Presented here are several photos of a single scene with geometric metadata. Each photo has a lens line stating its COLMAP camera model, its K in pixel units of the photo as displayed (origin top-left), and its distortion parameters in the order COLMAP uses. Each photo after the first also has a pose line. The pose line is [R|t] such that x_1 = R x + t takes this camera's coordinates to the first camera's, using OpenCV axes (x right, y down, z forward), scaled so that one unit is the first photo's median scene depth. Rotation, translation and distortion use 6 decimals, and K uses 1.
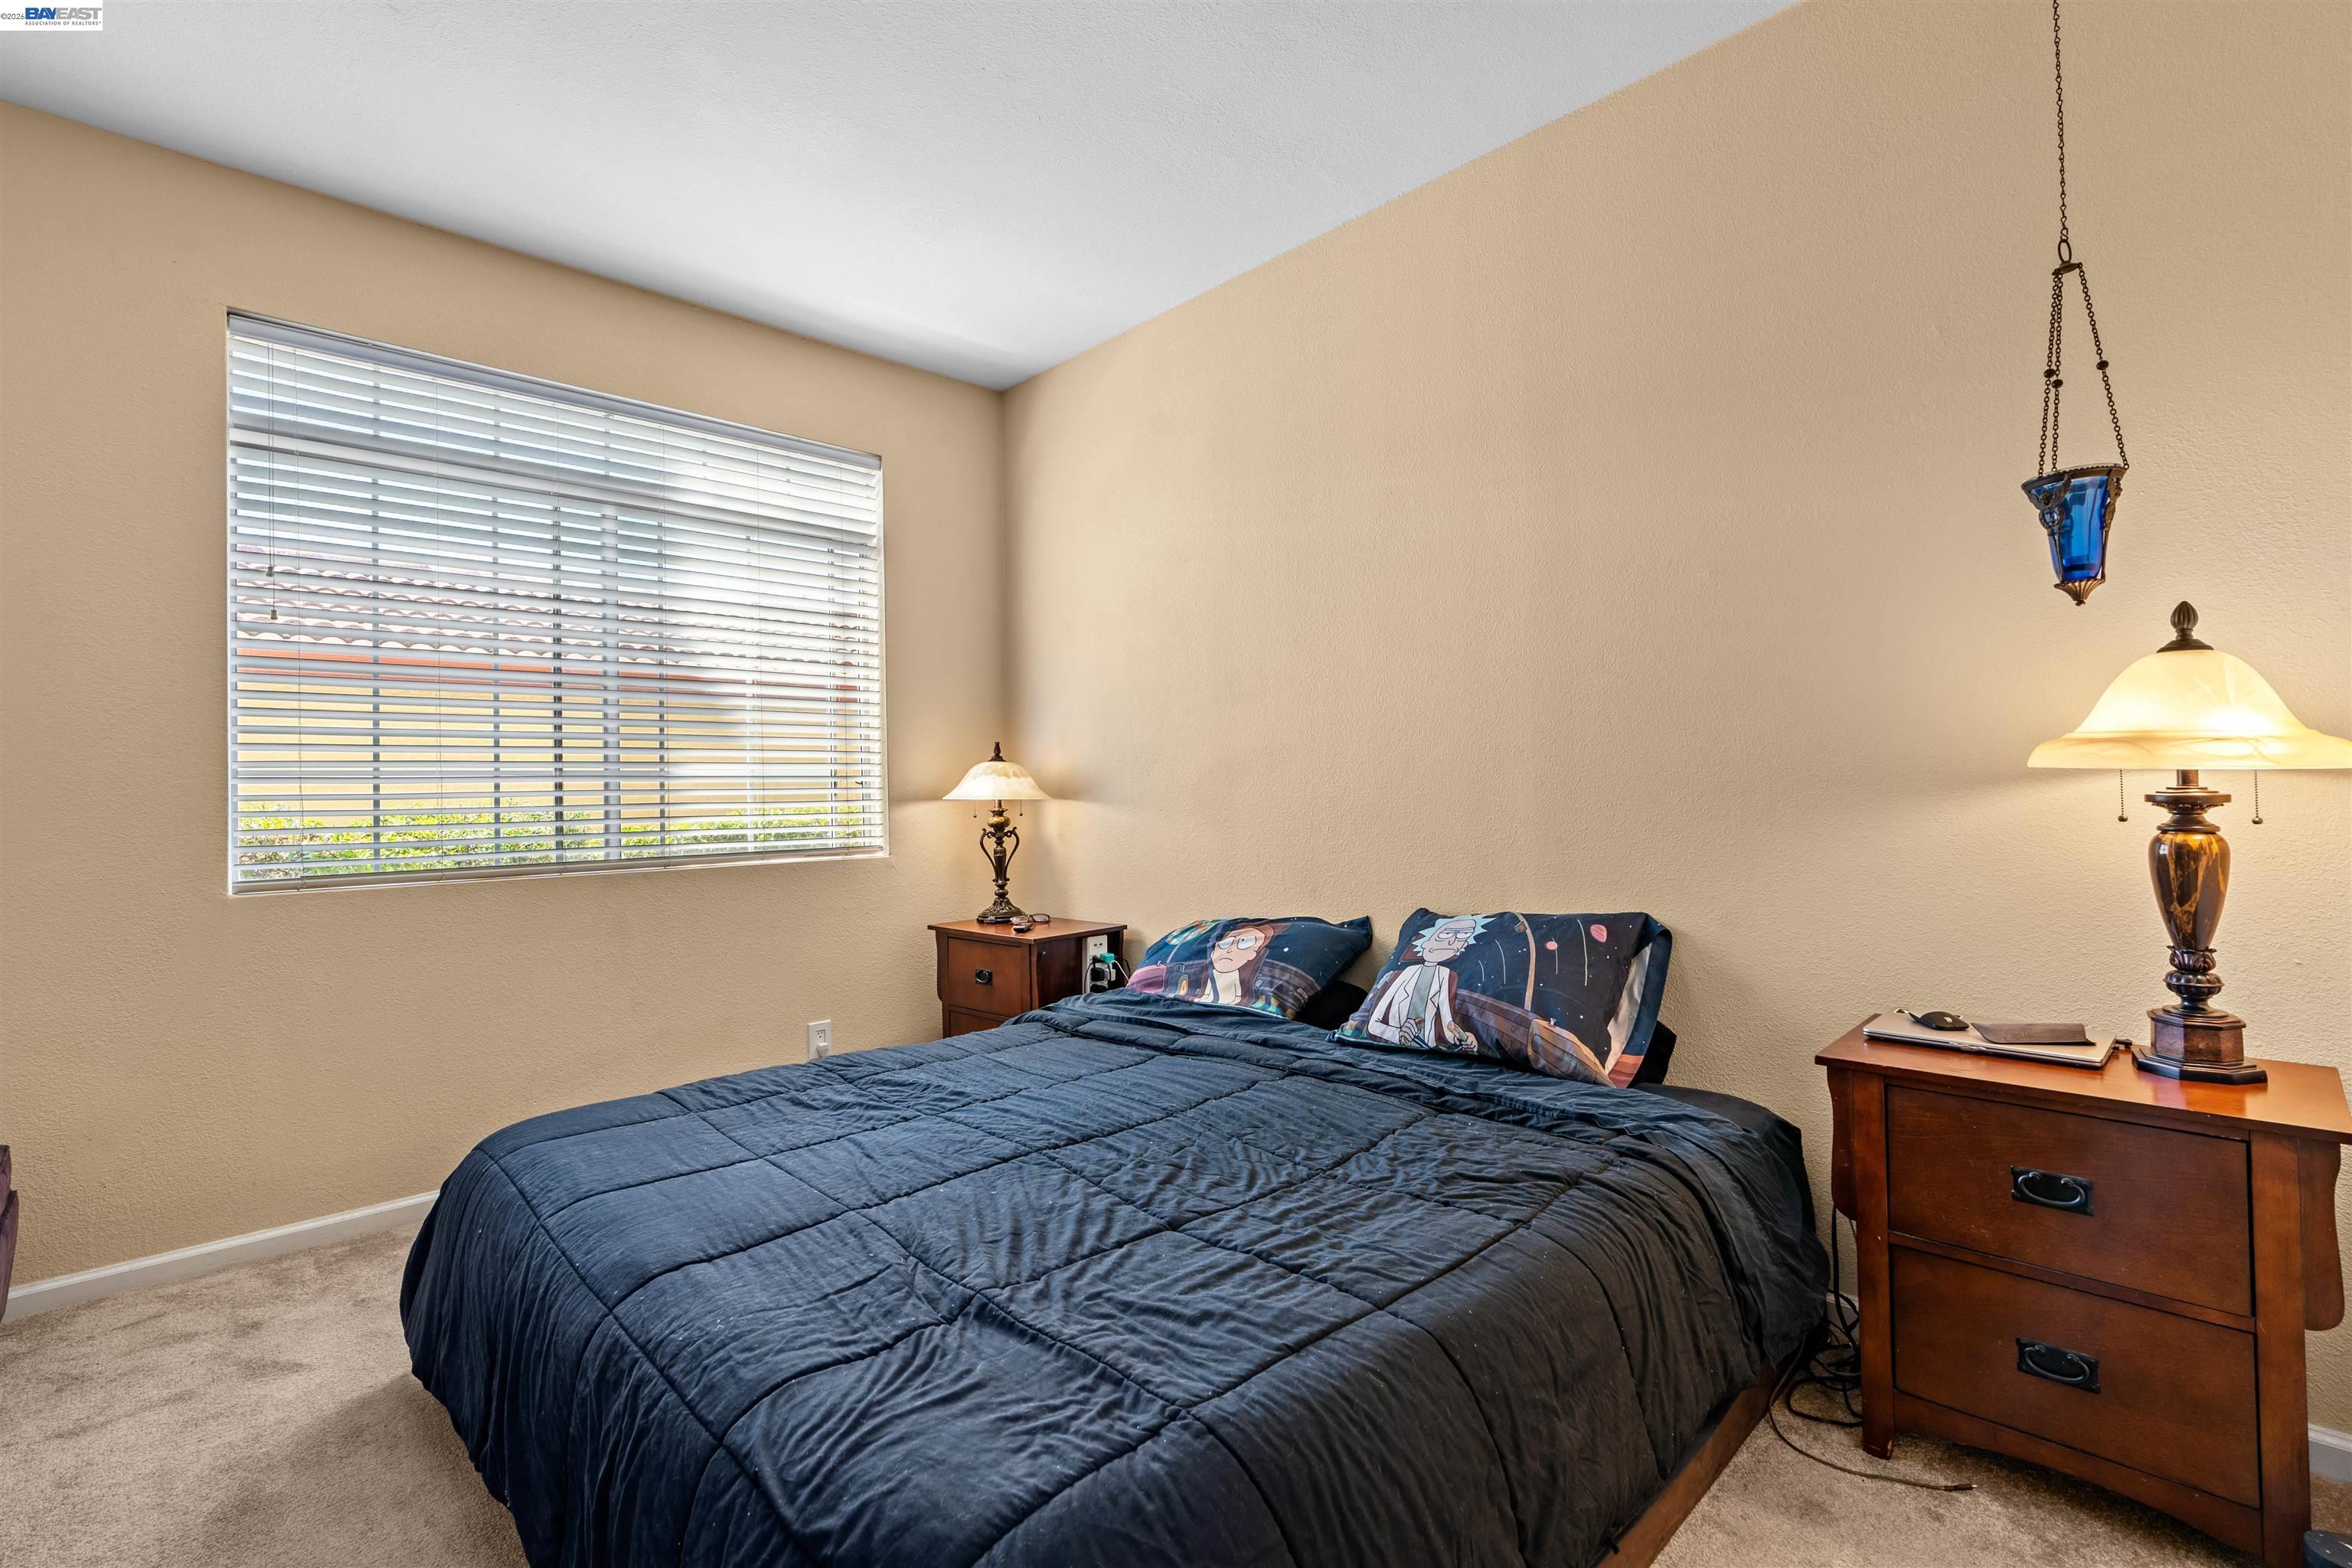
lens RADIAL K [[1076.8, 0, 1176.0], [0, 1076.8, 784.0], [0, 0, 1]] dist [-0.018009, -0.000061]
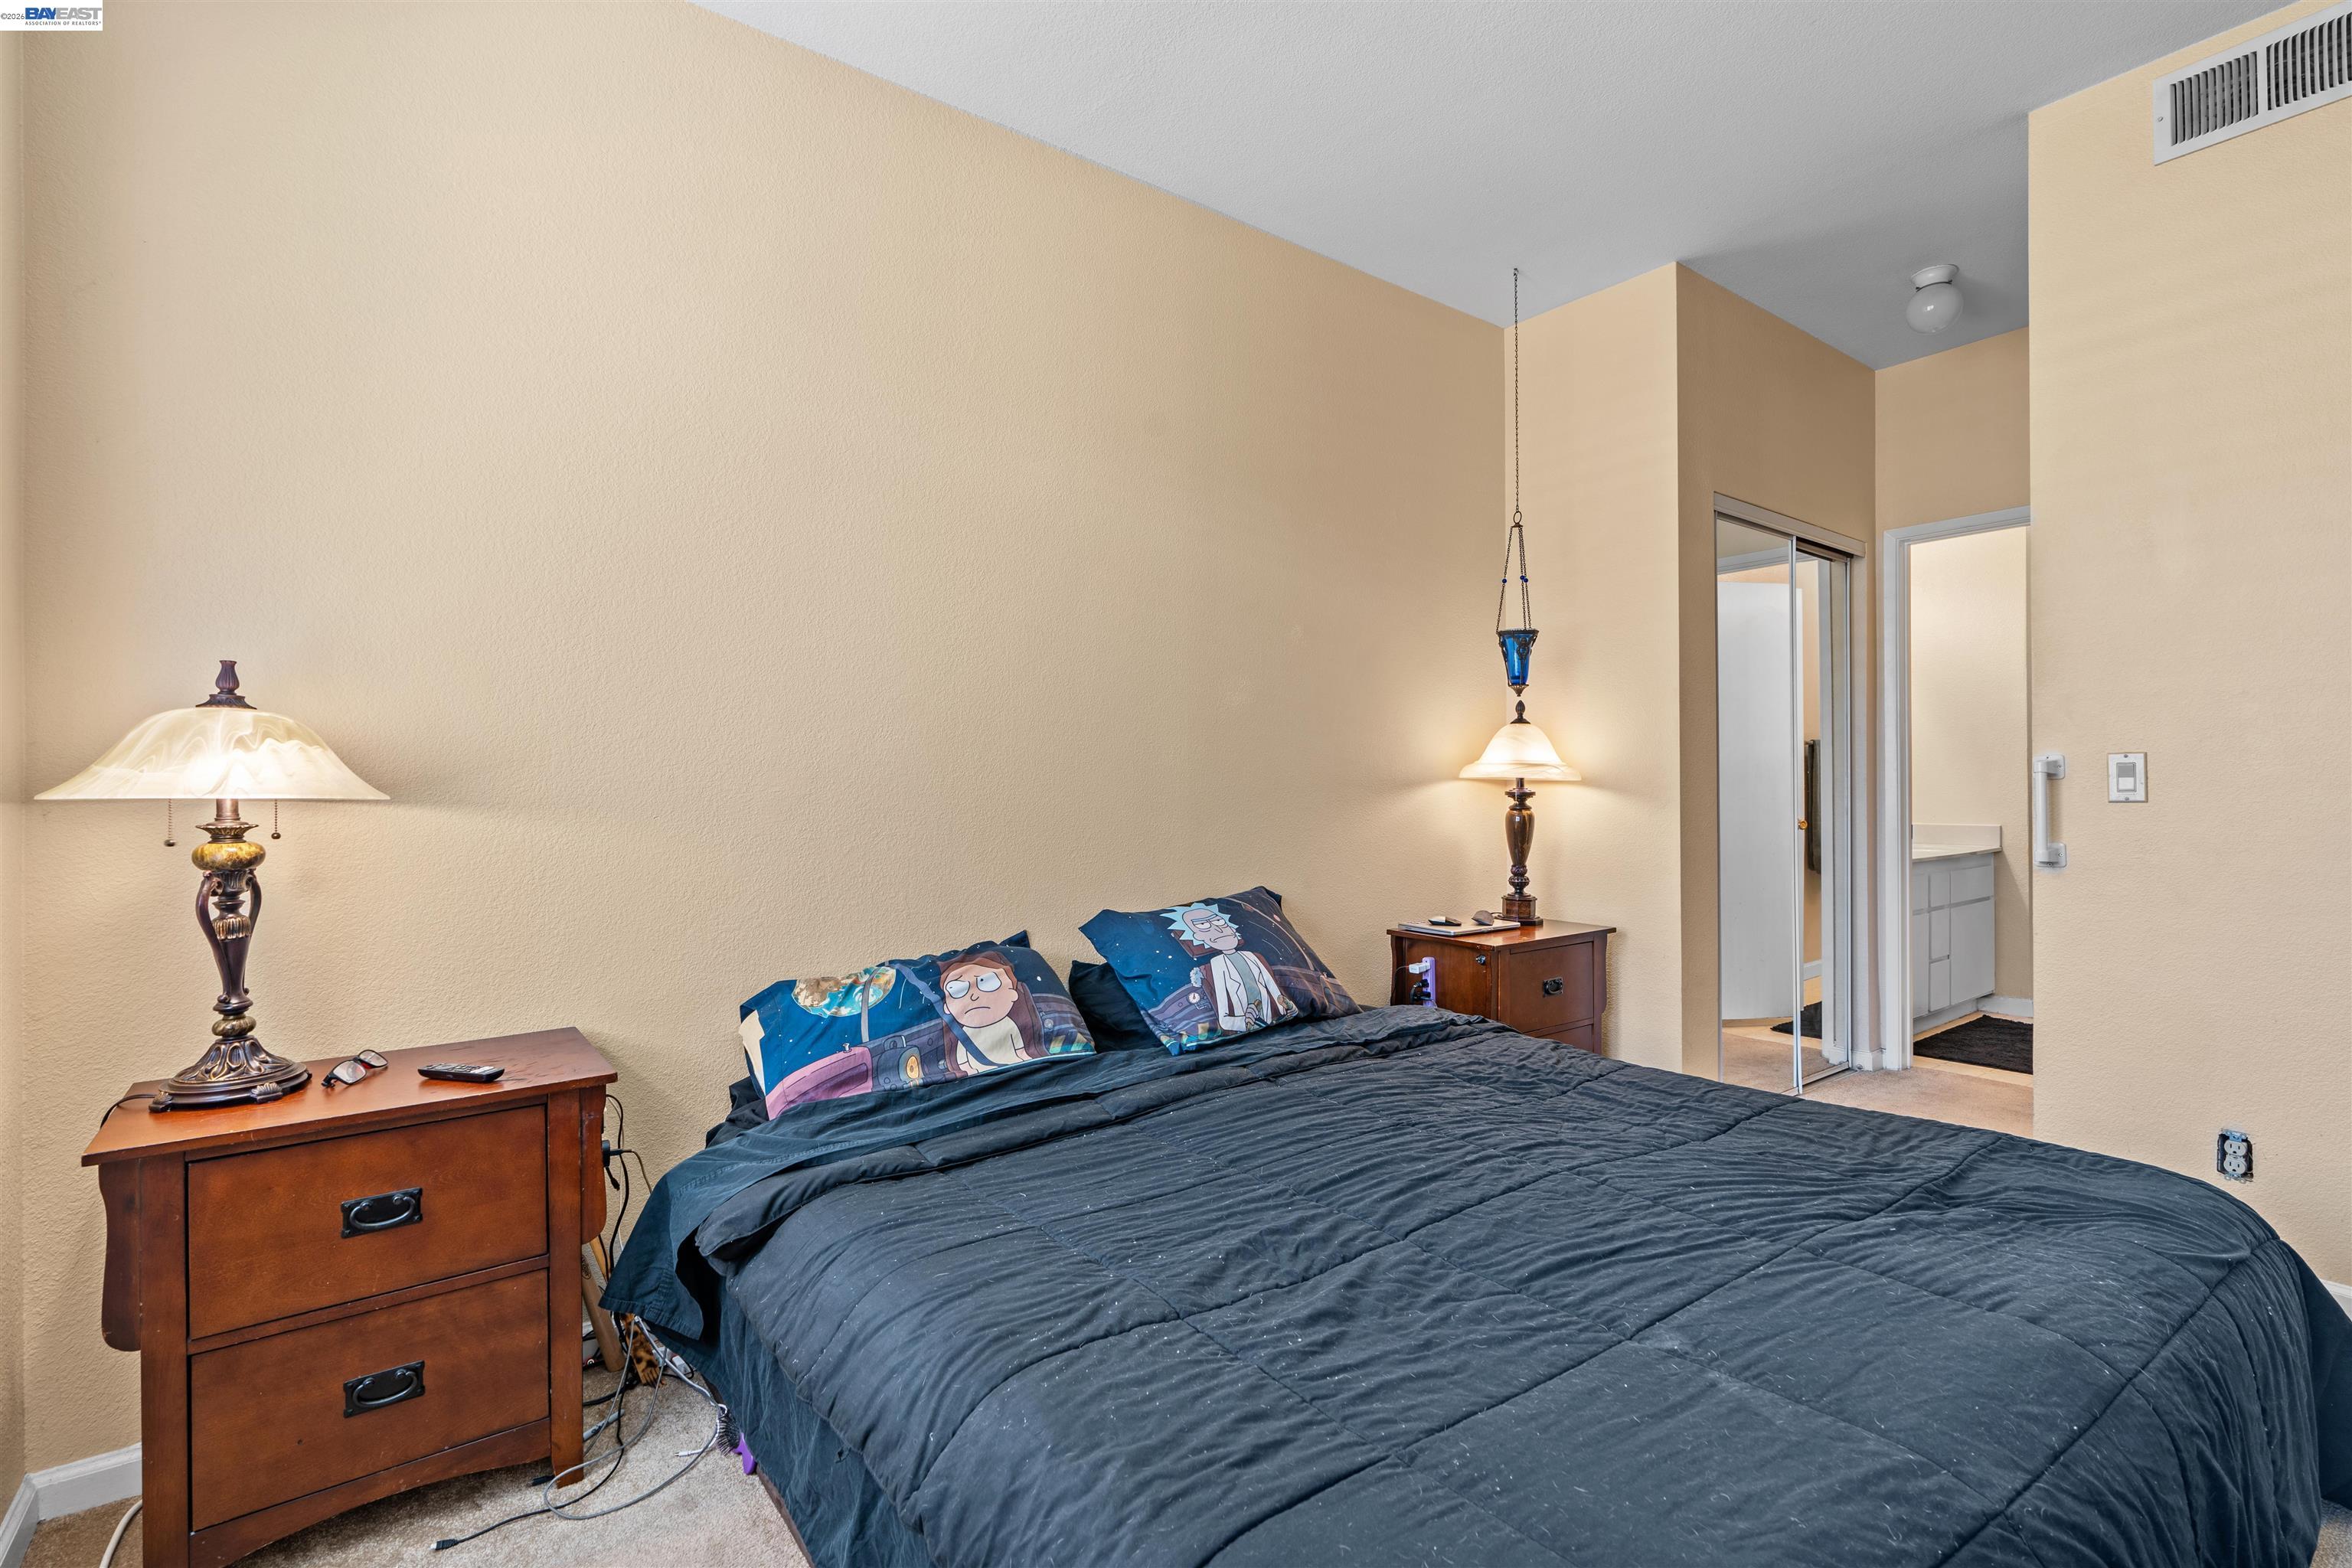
lens RADIAL K [[1072.4, 0, 1176.0], [0, 1072.4, 784.0], [0, 0, 1]] dist [0.002088, 0.000222]
pose [[0.131264, 0.024982, 0.991033, -0.865772], [0.002858, 0.999669, -0.025578, 0.032522], [-0.991343, 0.006190, 0.131149, 0.972761]]
